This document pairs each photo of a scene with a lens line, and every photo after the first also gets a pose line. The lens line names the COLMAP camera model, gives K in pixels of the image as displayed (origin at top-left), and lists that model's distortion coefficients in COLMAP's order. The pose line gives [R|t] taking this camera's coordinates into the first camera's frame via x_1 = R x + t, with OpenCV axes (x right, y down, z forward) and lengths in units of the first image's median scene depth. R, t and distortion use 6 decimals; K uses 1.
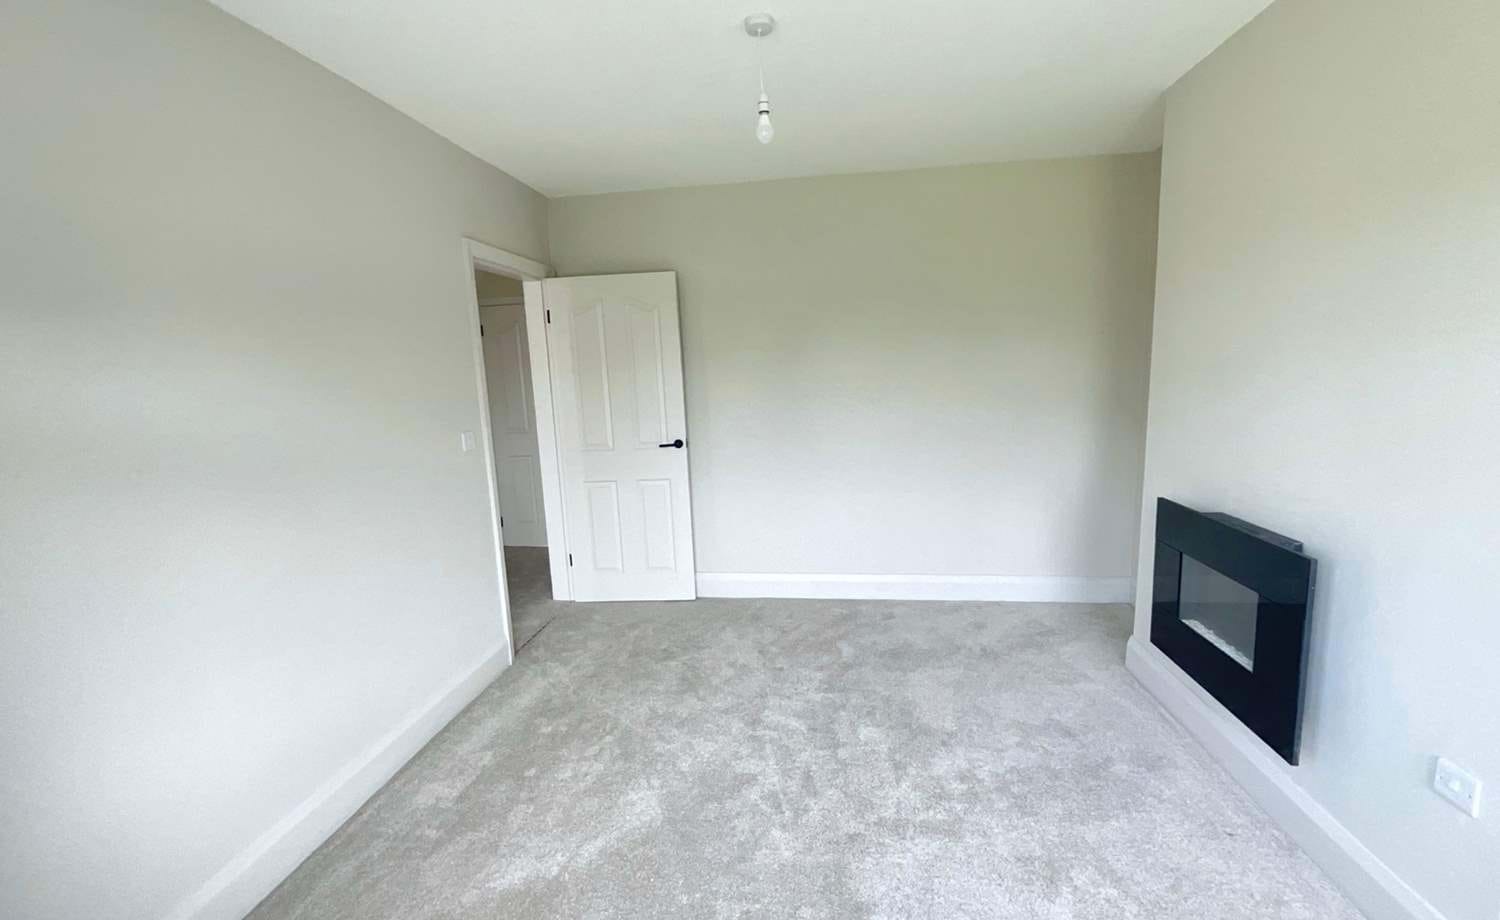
lens RADIAL K [[612.3, 0, 750.0], [0, 612.3, 460.0], [0, 0, 1]] dist [-0.000566, 0.000368]
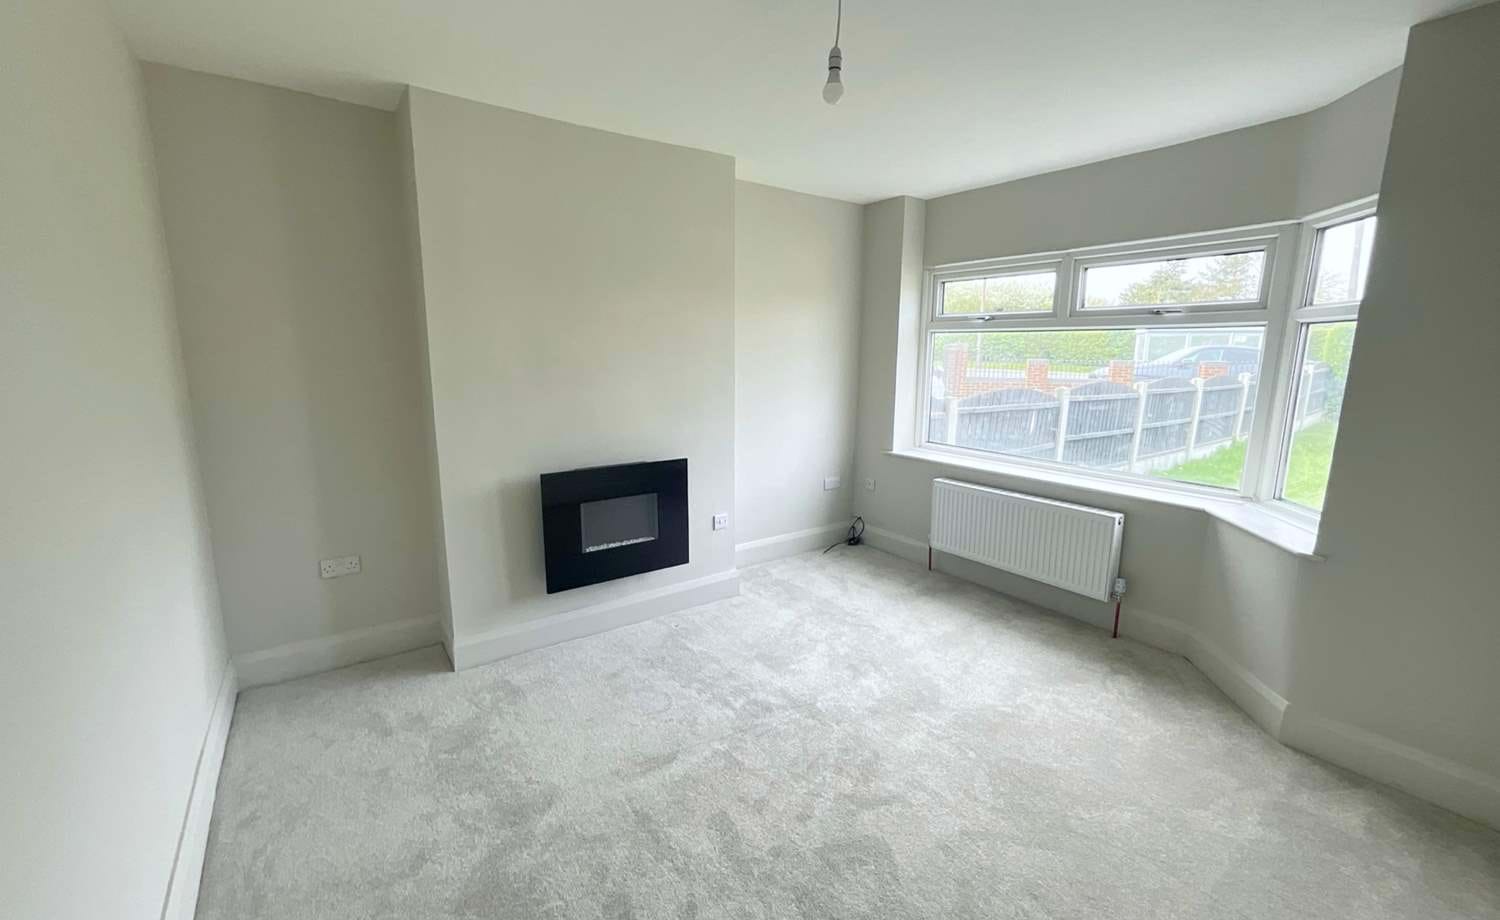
lens RADIAL K [[612.3, 0, 750.0], [0, 612.3, 460.0], [0, 0, 1]] dist [-0.000566, 0.000368]
pose [[-0.683520, -0.093072, 0.723973, -0.585056], [0.126966, 0.961558, 0.243486, -0.250343], [-0.718804, 0.258348, -0.645428, 1.793855]]
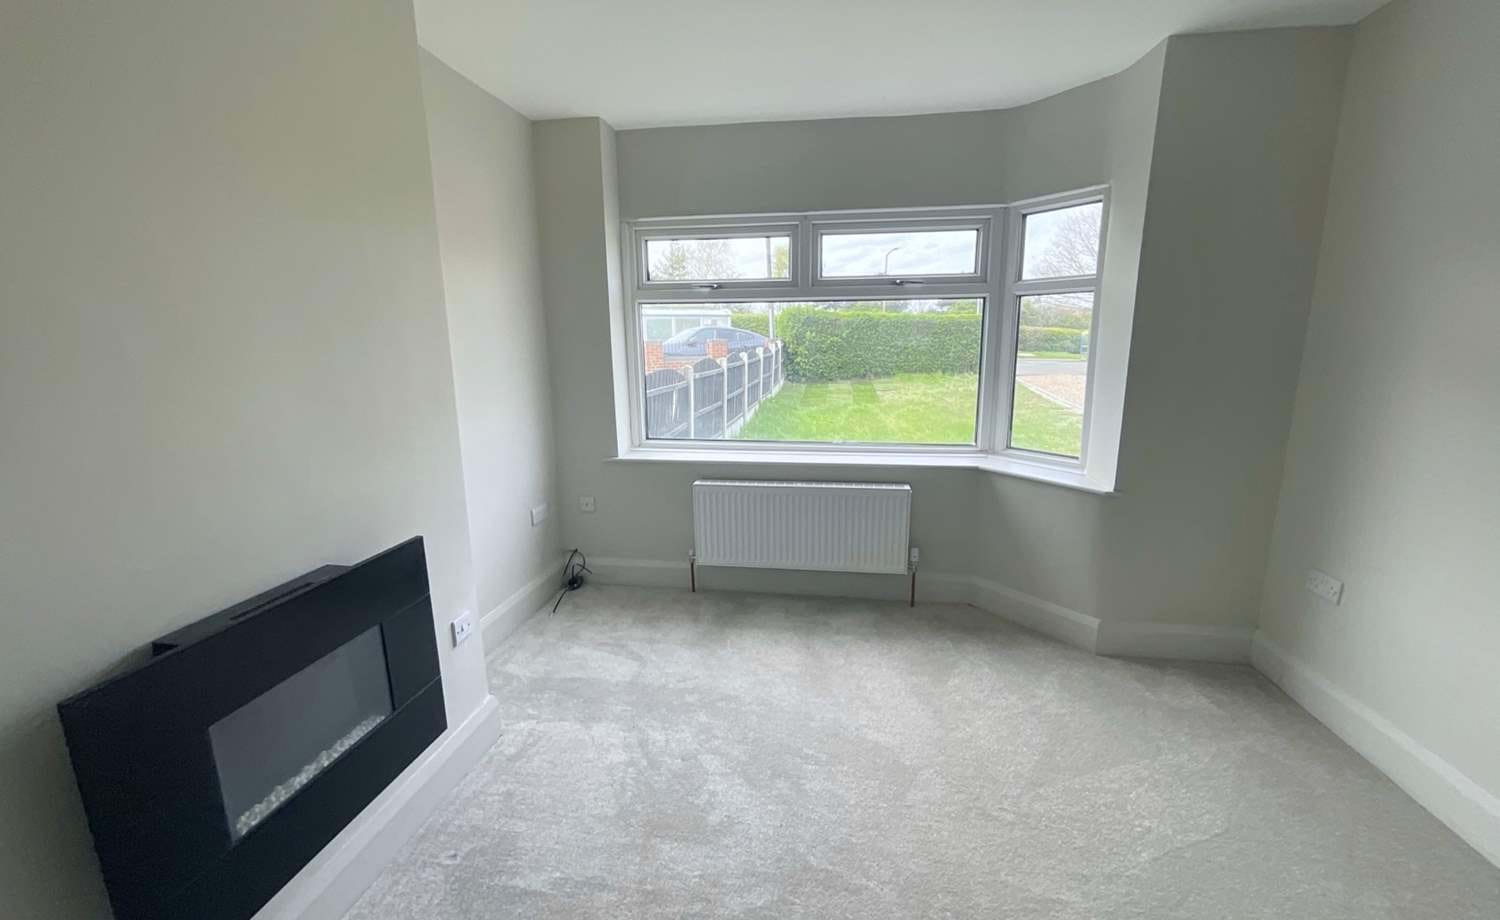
lens RADIAL K [[612.3, 0, 750.0], [0, 612.3, 460.0], [0, 0, 1]] dist [-0.000566, 0.000368]
pose [[-0.998582, 0.043962, 0.030035, 0.269550], [0.051590, 0.938392, 0.341699, -0.233130], [-0.013163, 0.342764, -0.939329, 1.586867]]
